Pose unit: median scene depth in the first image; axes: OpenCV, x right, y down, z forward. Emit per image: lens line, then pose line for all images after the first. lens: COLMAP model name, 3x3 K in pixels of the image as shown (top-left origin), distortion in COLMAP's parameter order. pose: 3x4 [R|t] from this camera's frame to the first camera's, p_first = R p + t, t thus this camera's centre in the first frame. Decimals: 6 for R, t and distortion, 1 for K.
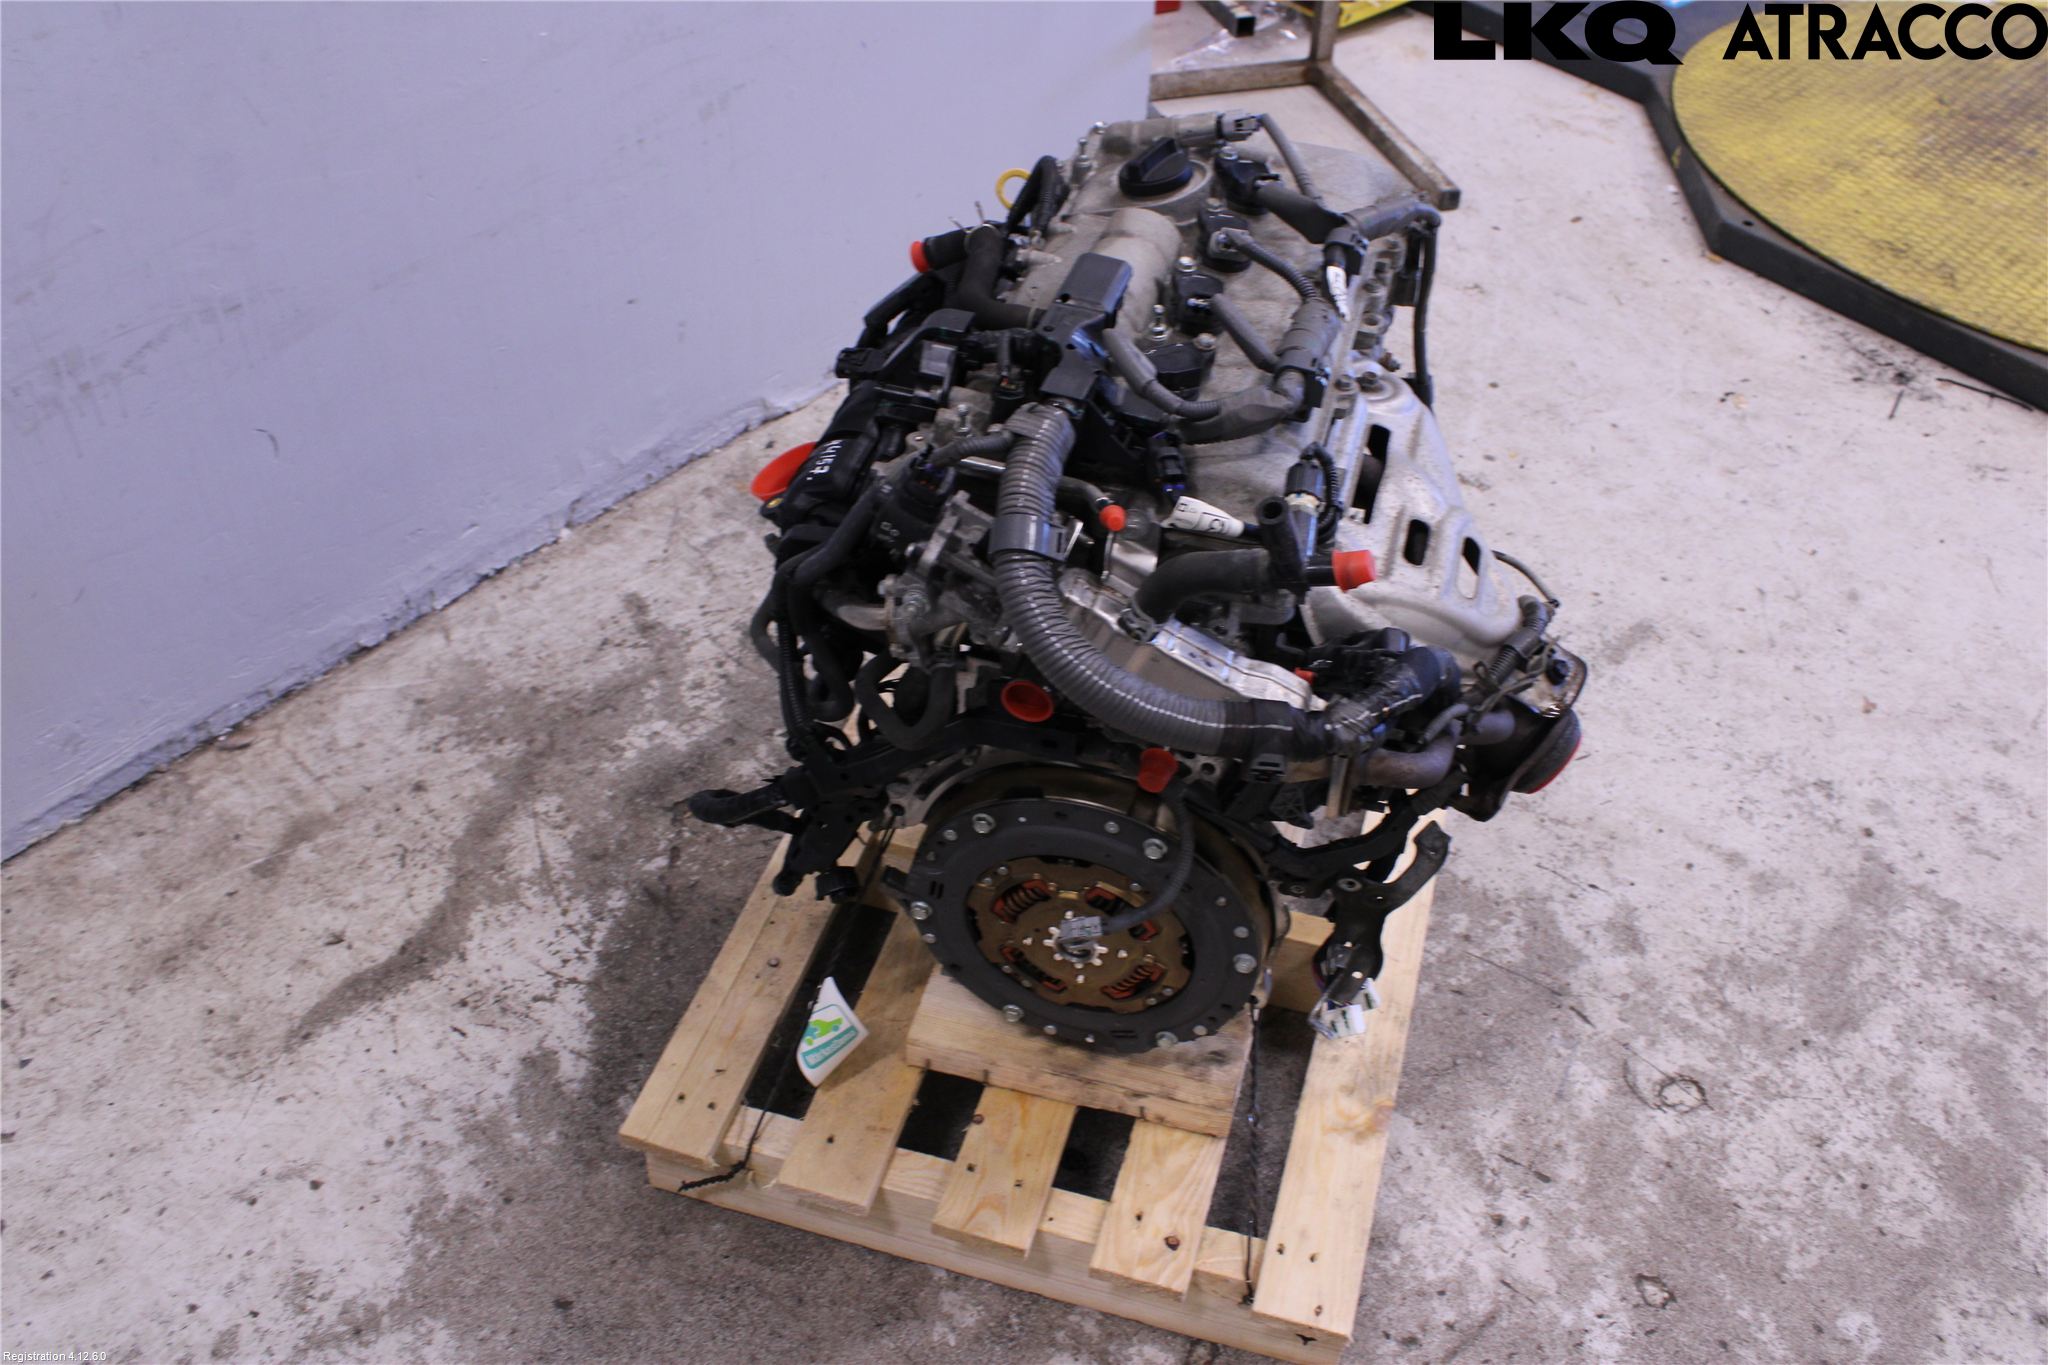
lens RADIAL K [[1717.8, 0, 1072.3], [0, 1717.8, 672.7], [0, 0, 1]] dist [-0.151397, 0.125098]
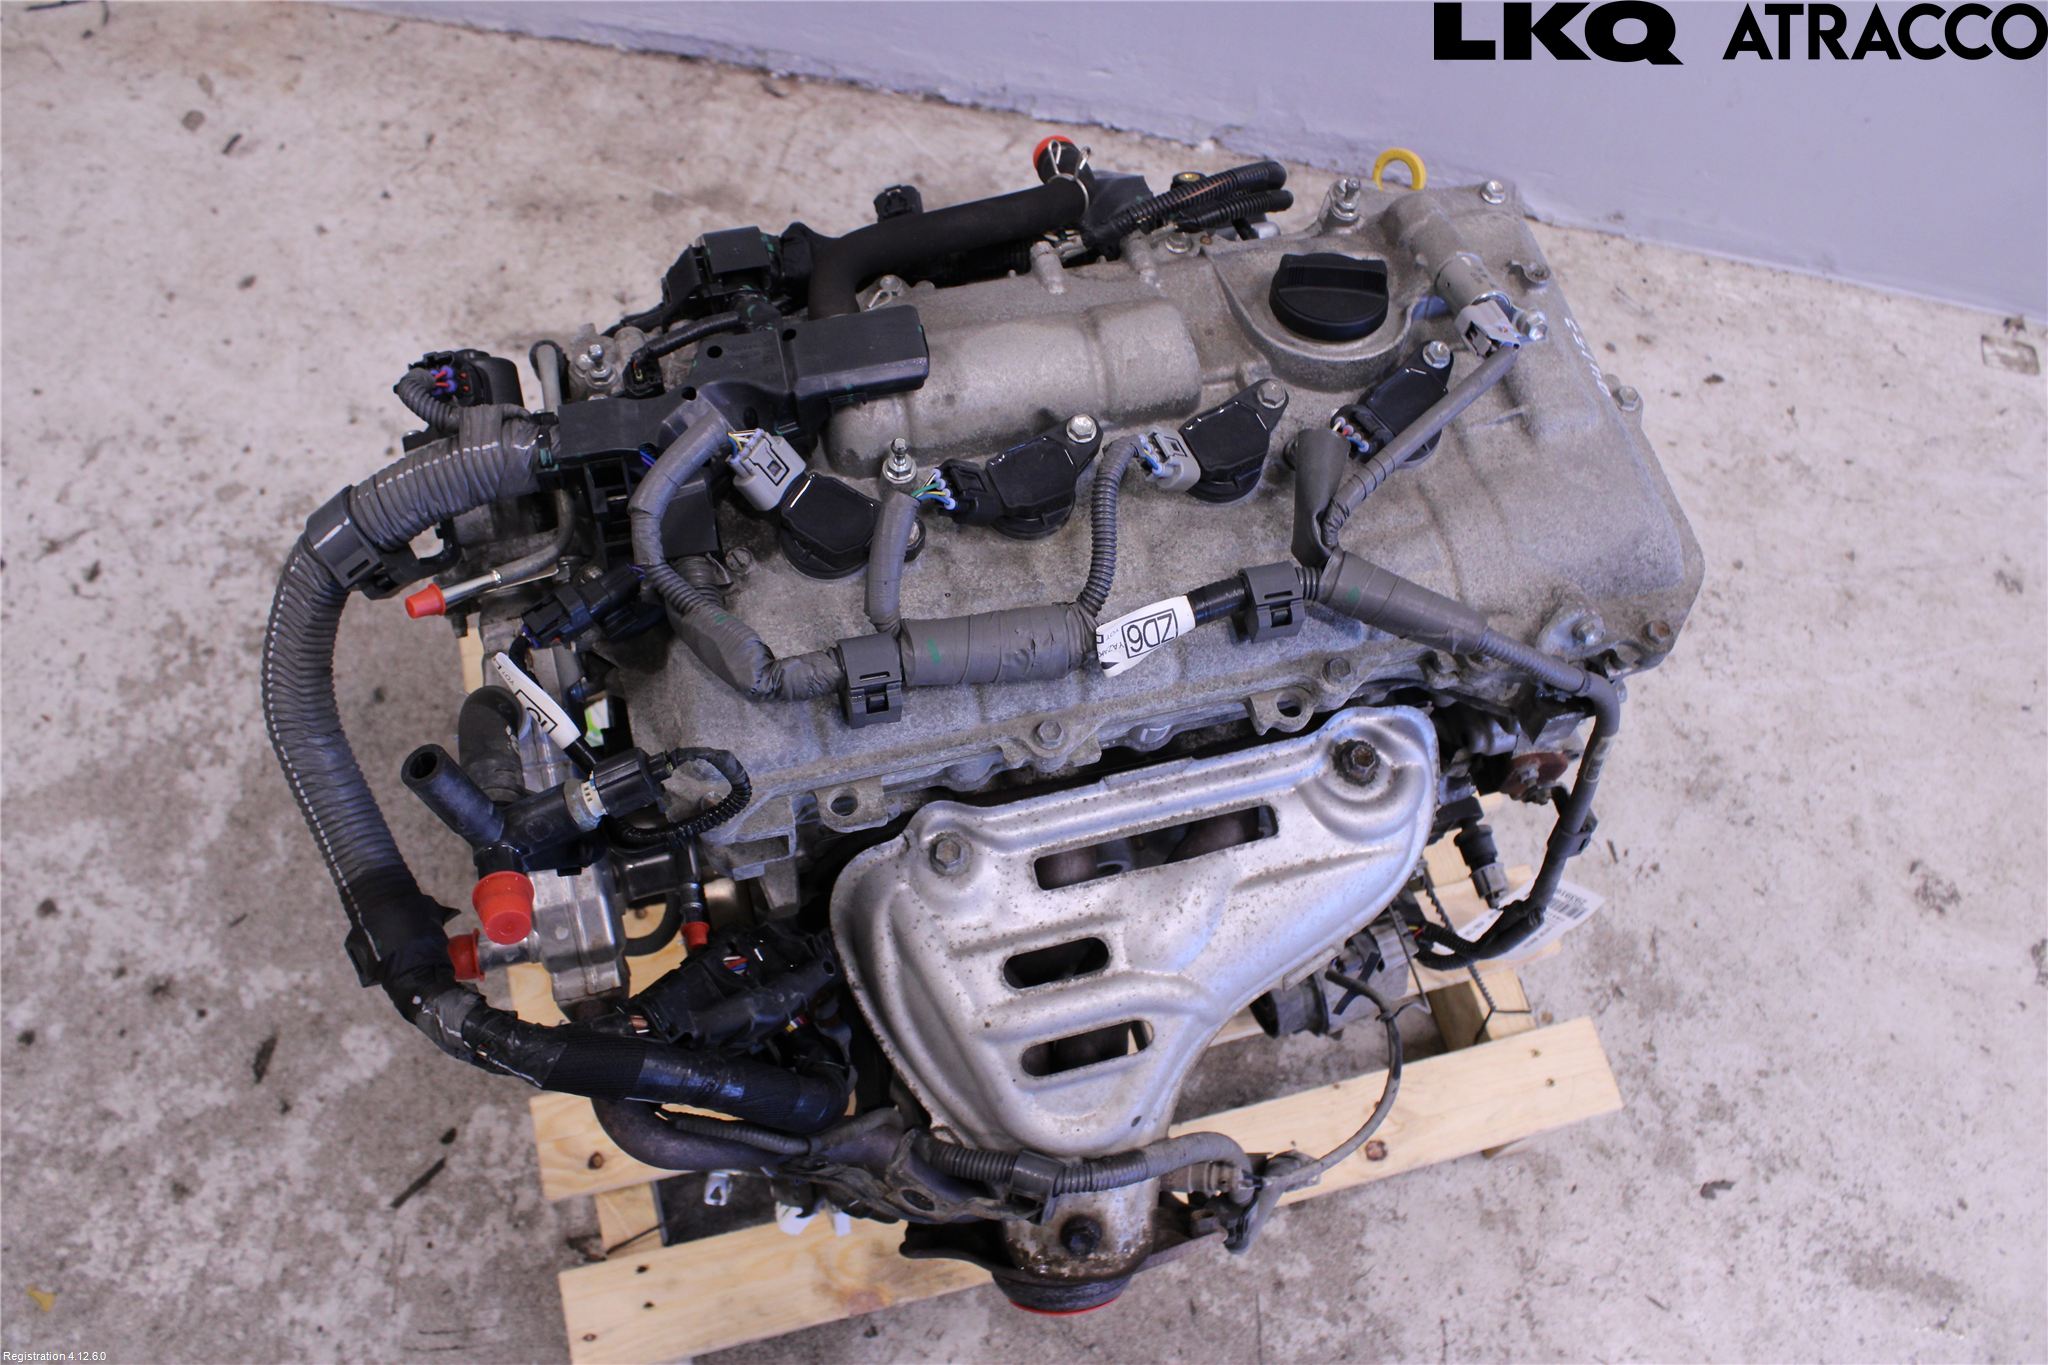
lens RADIAL K [[1717.8, 0, 1042.7], [0, 1717.8, 673.0], [0, 0, 1]] dist [-0.151397, 0.125098]
pose [[0.513323, 0.772917, -0.372960, 0.240336], [-0.631052, 0.634477, 0.446332, -0.300006], [0.581612, 0.006245, 0.813442, 0.281153]]
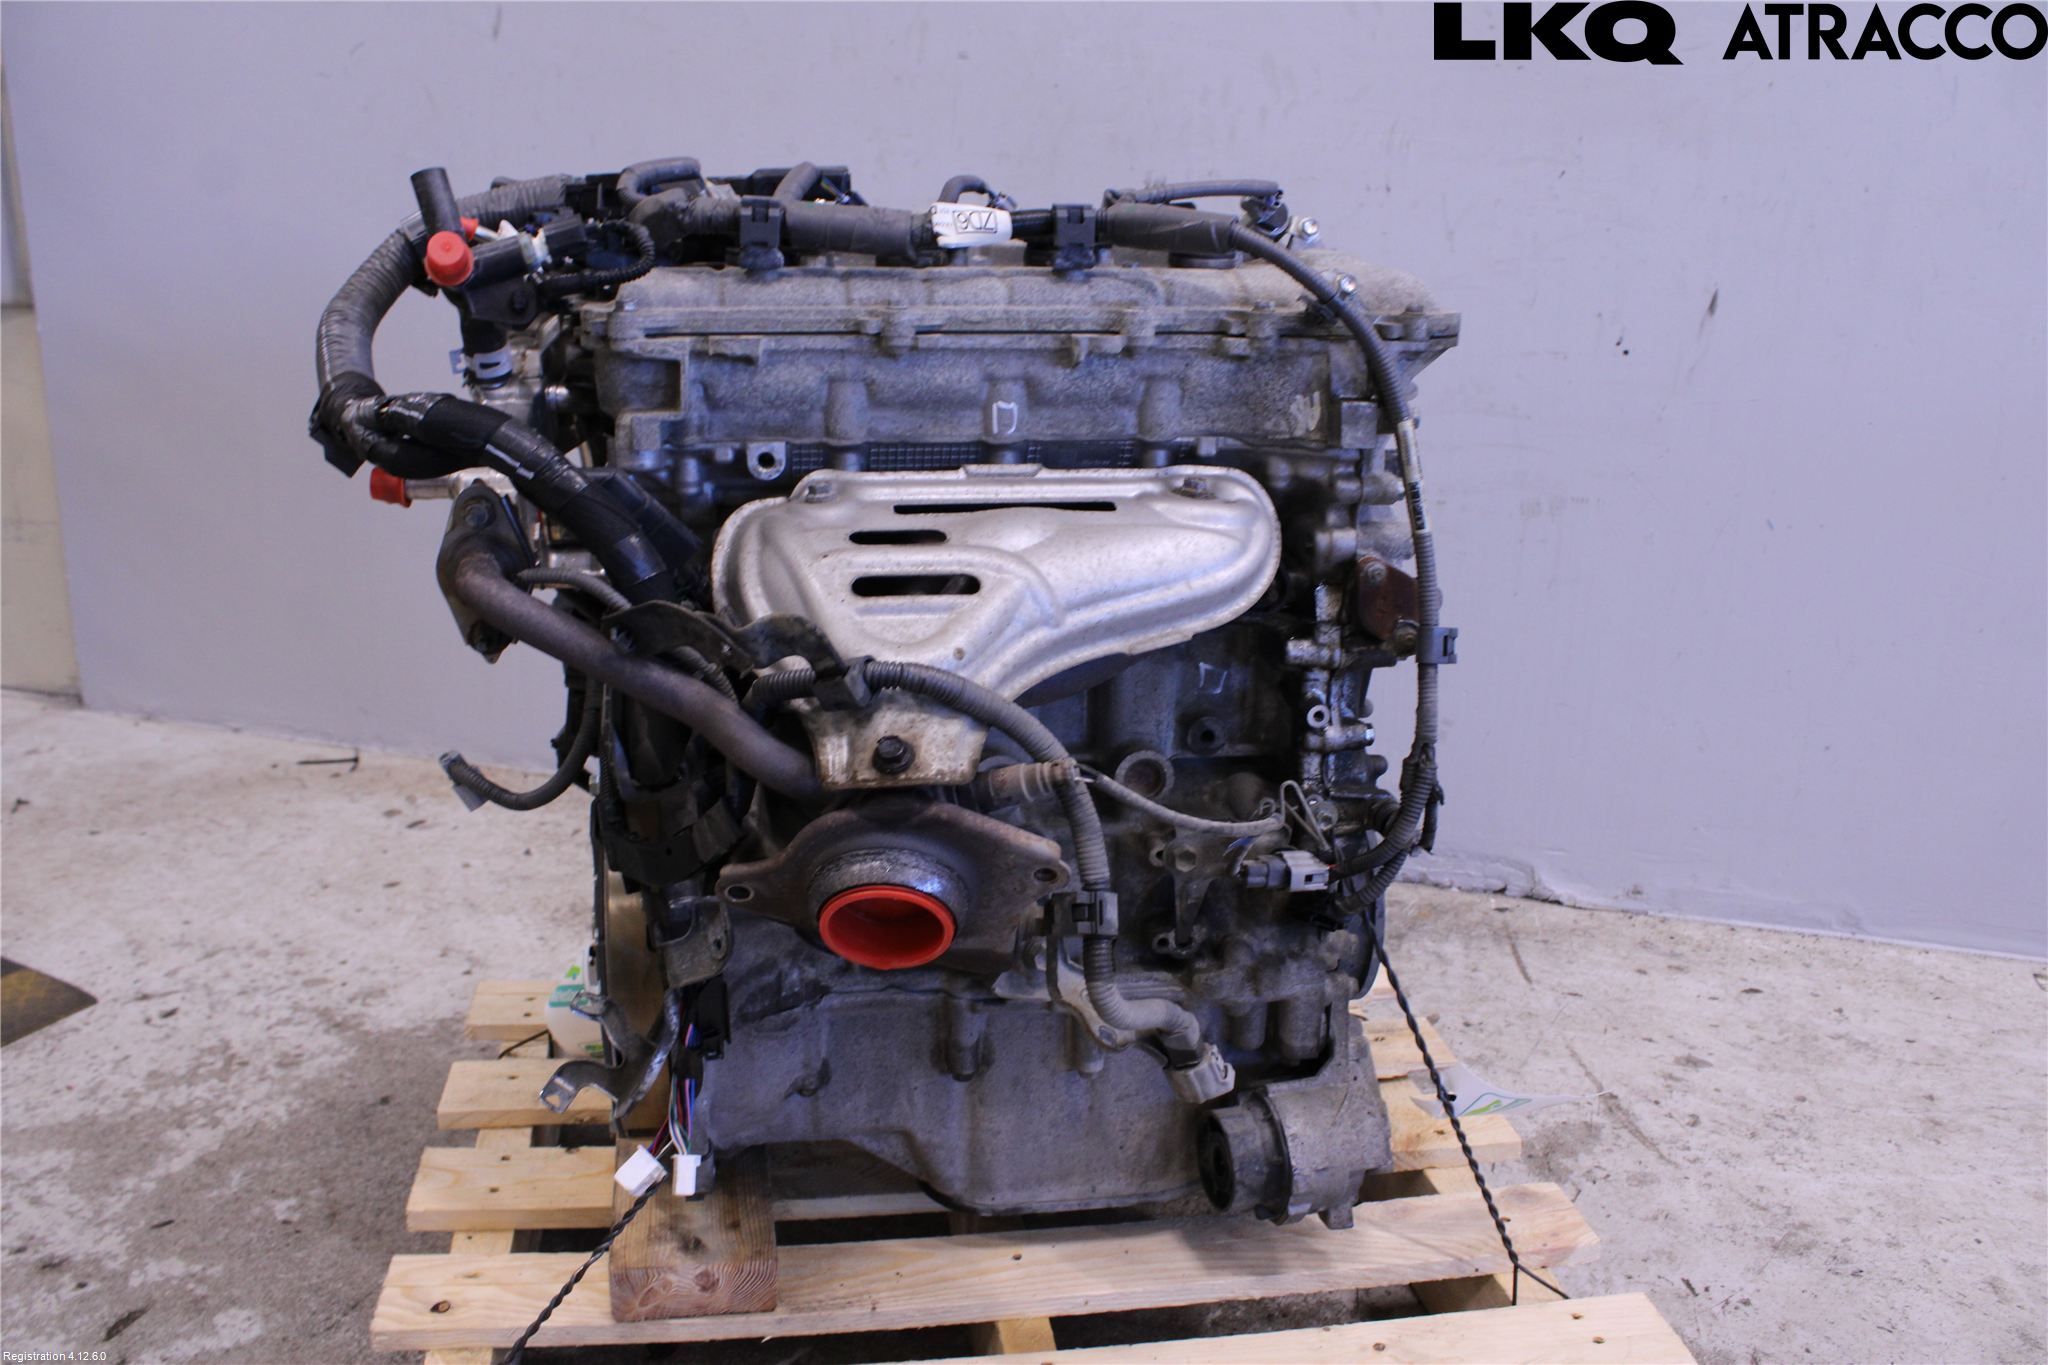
lens RADIAL K [[1717.8, 0, 1040.1], [0, 1717.8, 679.9], [0, 0, 1]] dist [-0.151397, 0.125098]
pose [[0.418236, 0.235836, -0.877188, 0.600735], [-0.626819, 0.773855, -0.090808, 0.003620], [0.657401, 0.587817, 0.471481, 0.471440]]
